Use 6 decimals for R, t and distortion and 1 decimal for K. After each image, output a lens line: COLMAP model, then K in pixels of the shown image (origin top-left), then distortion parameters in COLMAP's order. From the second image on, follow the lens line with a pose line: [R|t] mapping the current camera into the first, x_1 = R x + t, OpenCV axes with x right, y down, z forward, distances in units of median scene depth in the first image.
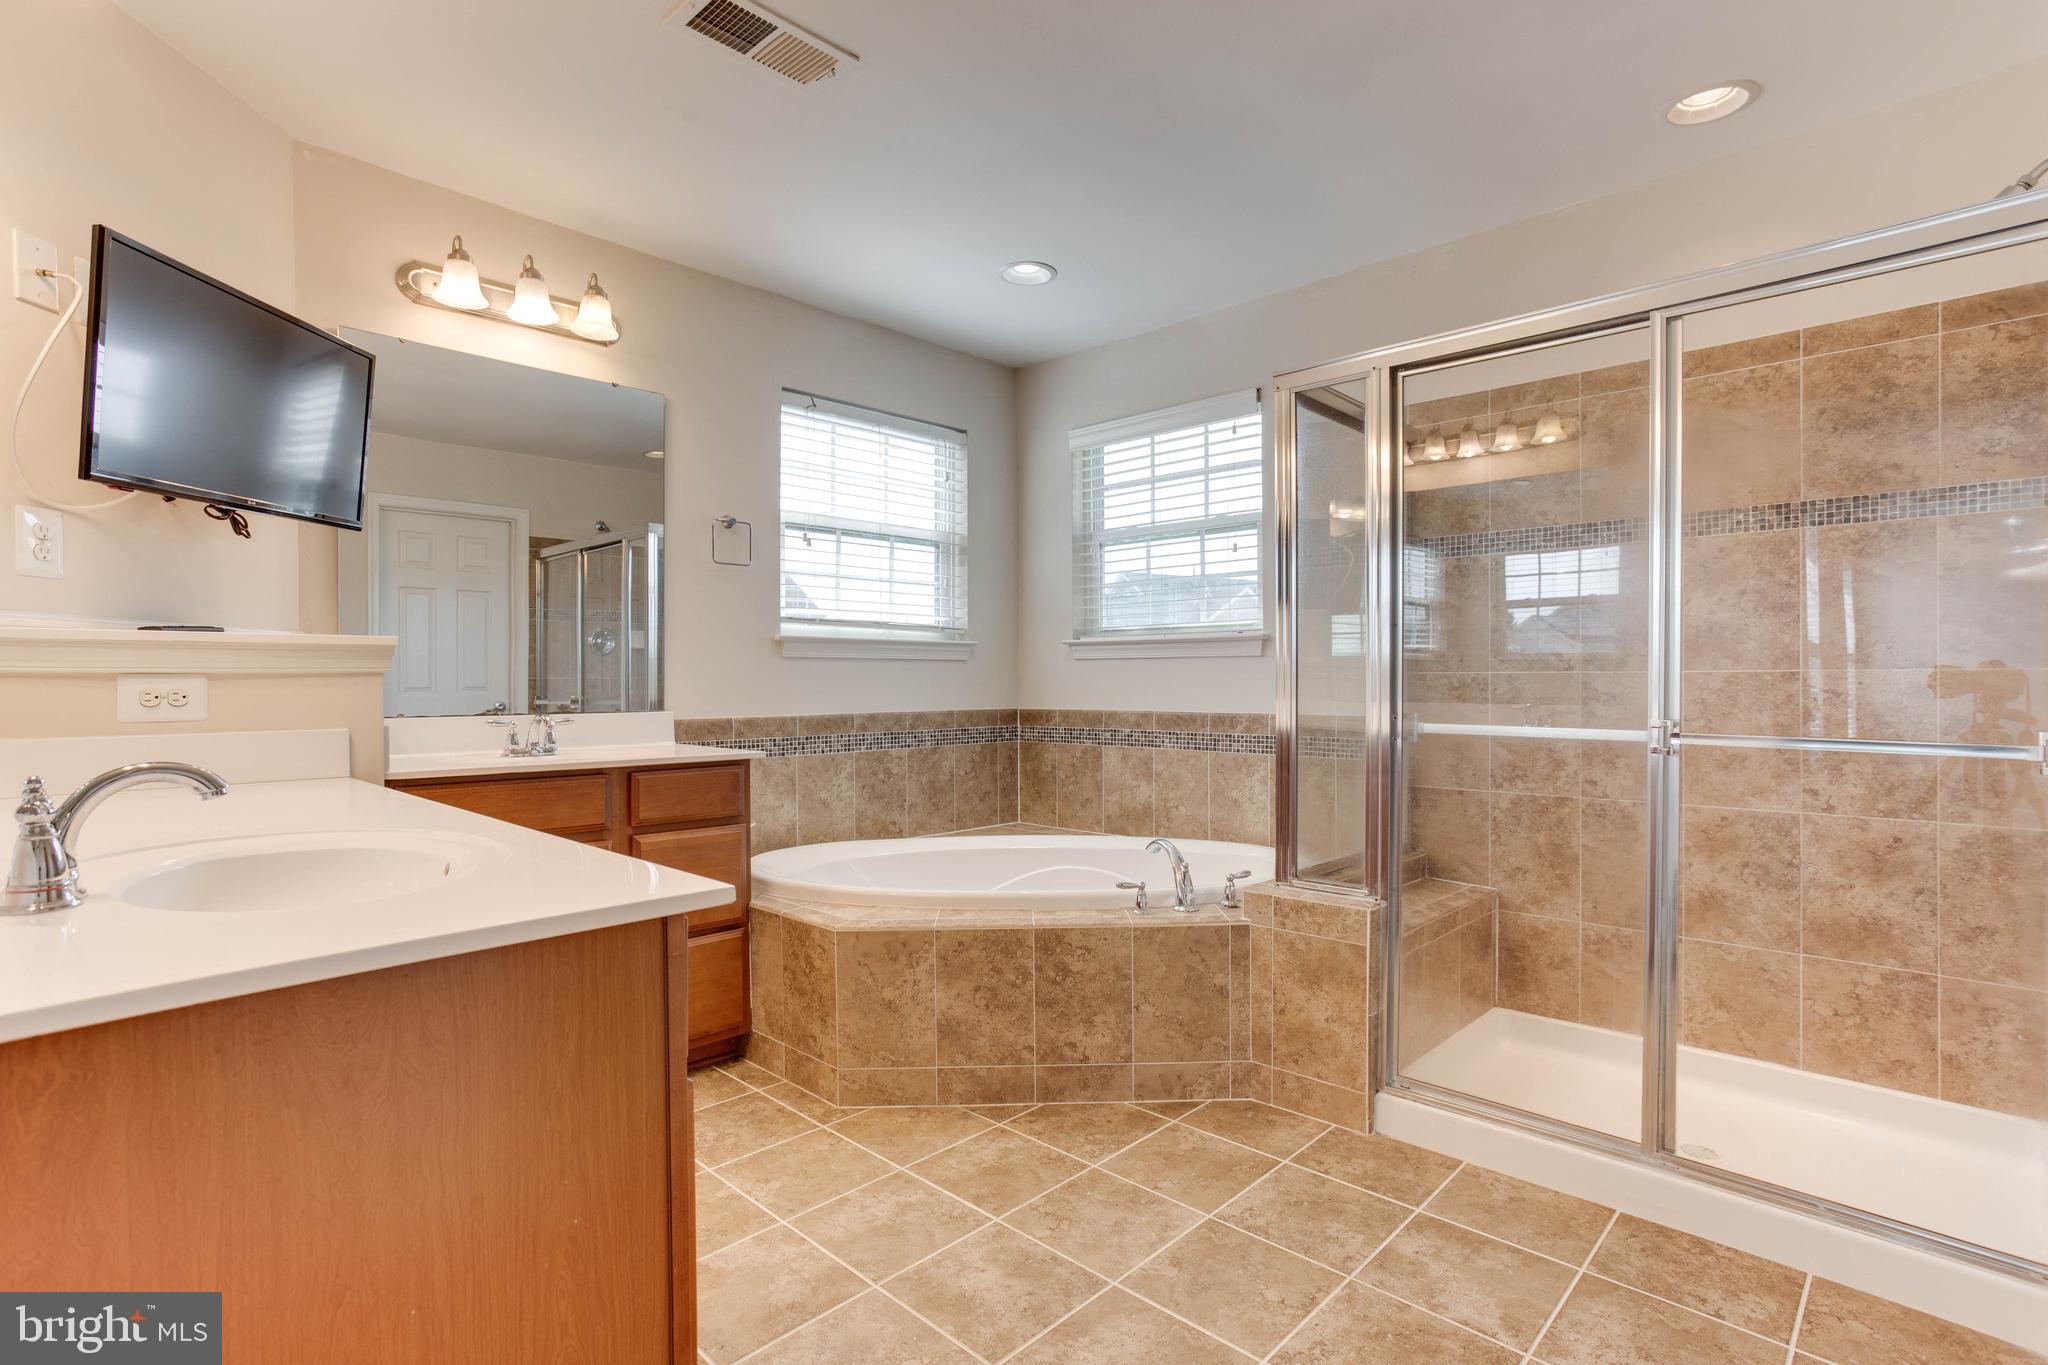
lens RADIAL K [[935.4, 0, 1030.6], [0, 935.4, 677.8], [0, 0, 1]] dist [-0.023820, 0.005913]
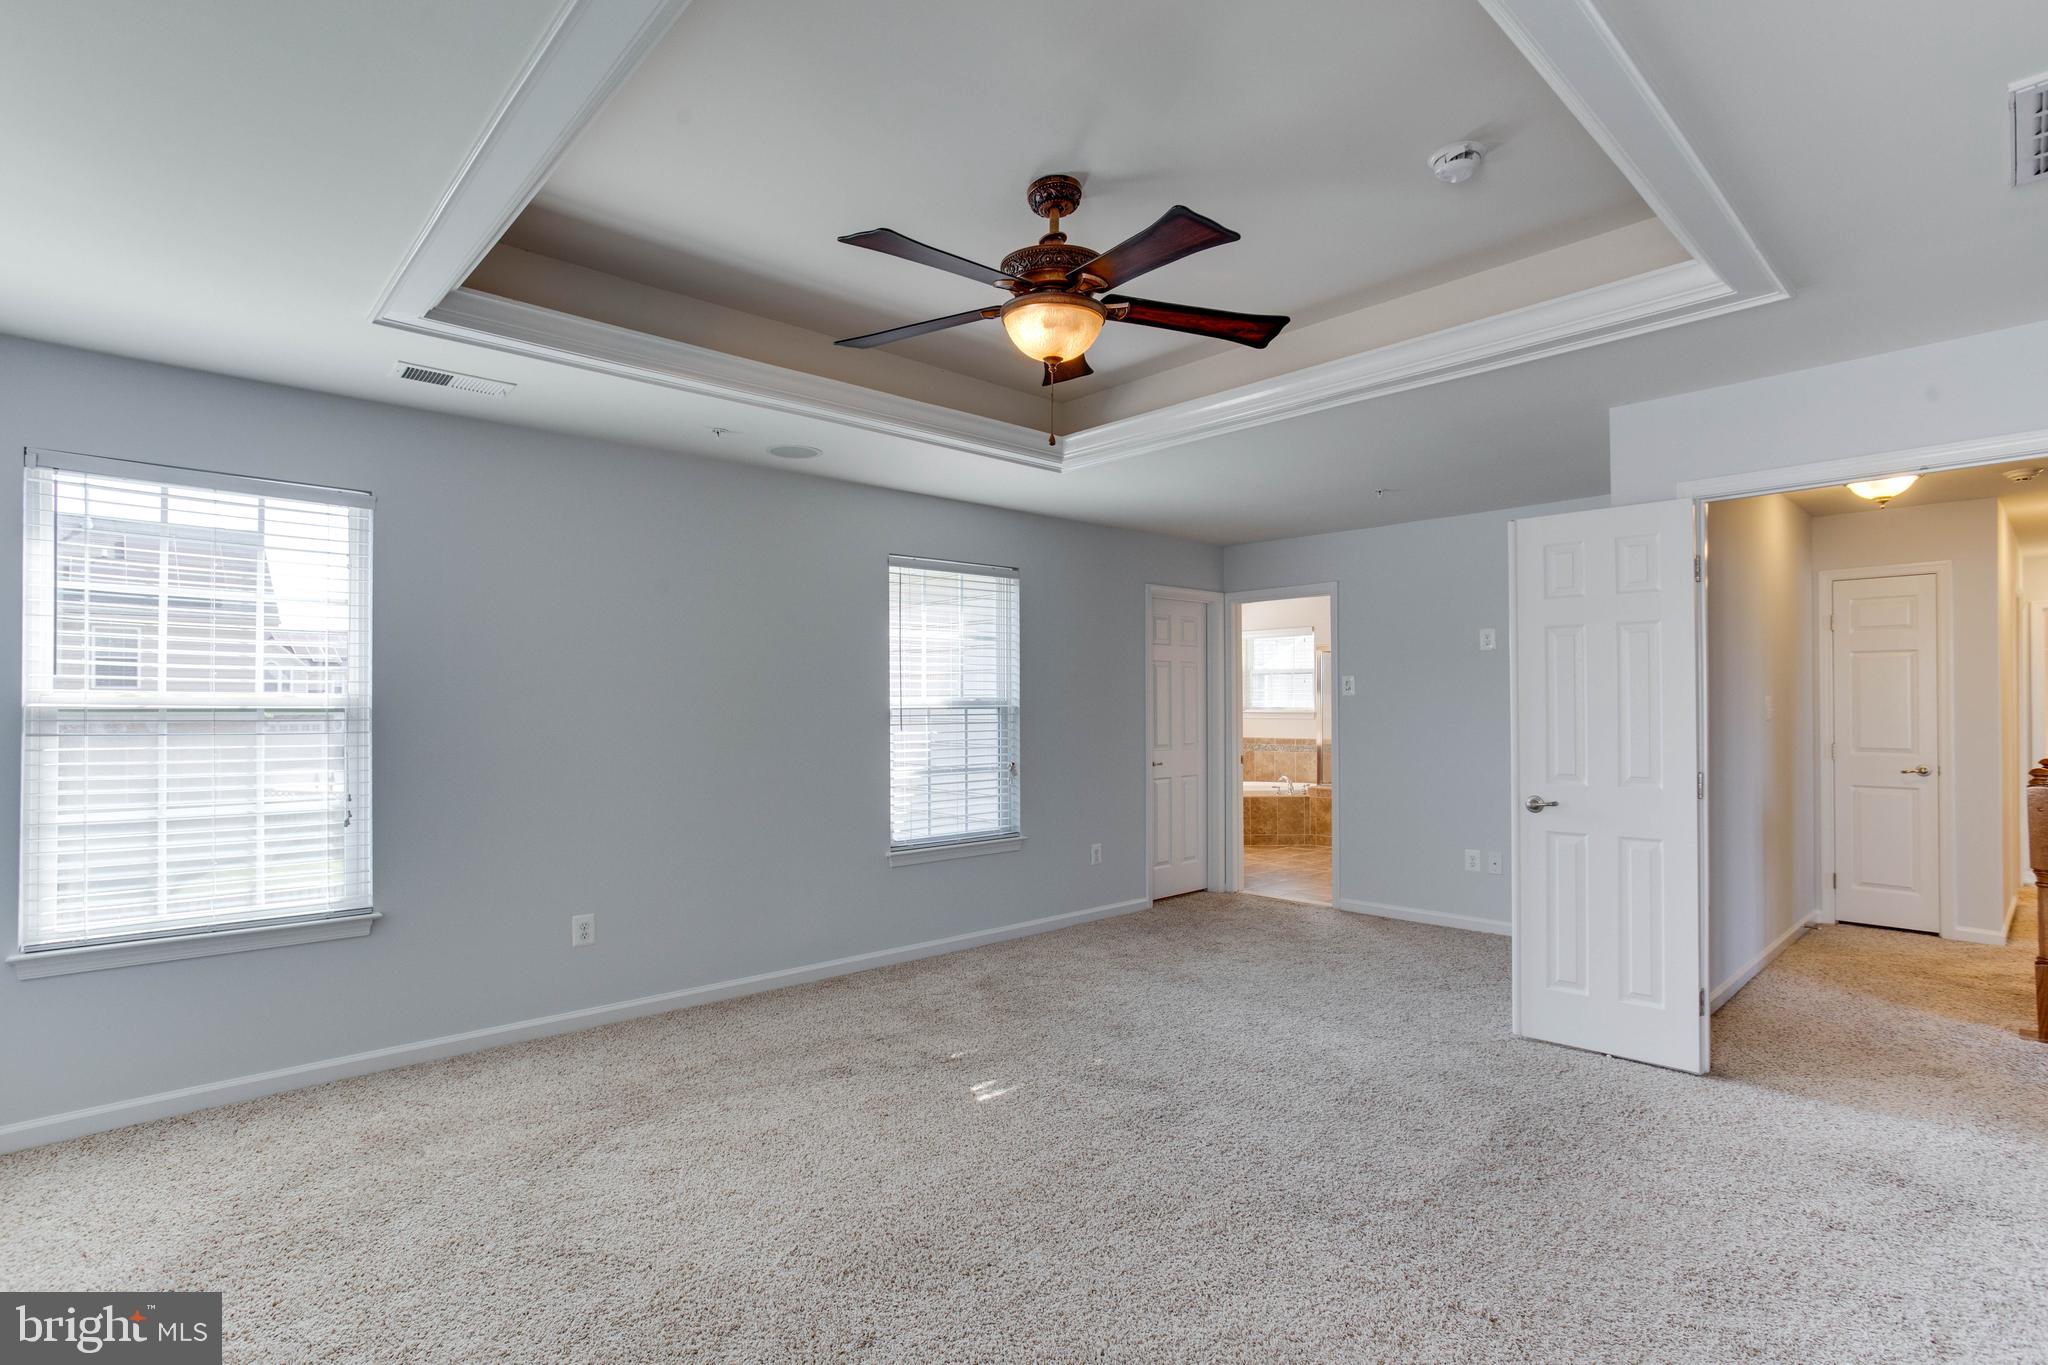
lens RADIAL K [[935.4, 0, 1035.8], [0, 935.4, 701.3], [0, 0, 1]] dist [-0.023820, 0.005913]
pose [[0.999000, -0.000494, -0.044699, -0.669344], [0.000532, 1.000000, 0.000843, -0.113296], [0.044698, -0.000866, 0.999000, -2.683937]]
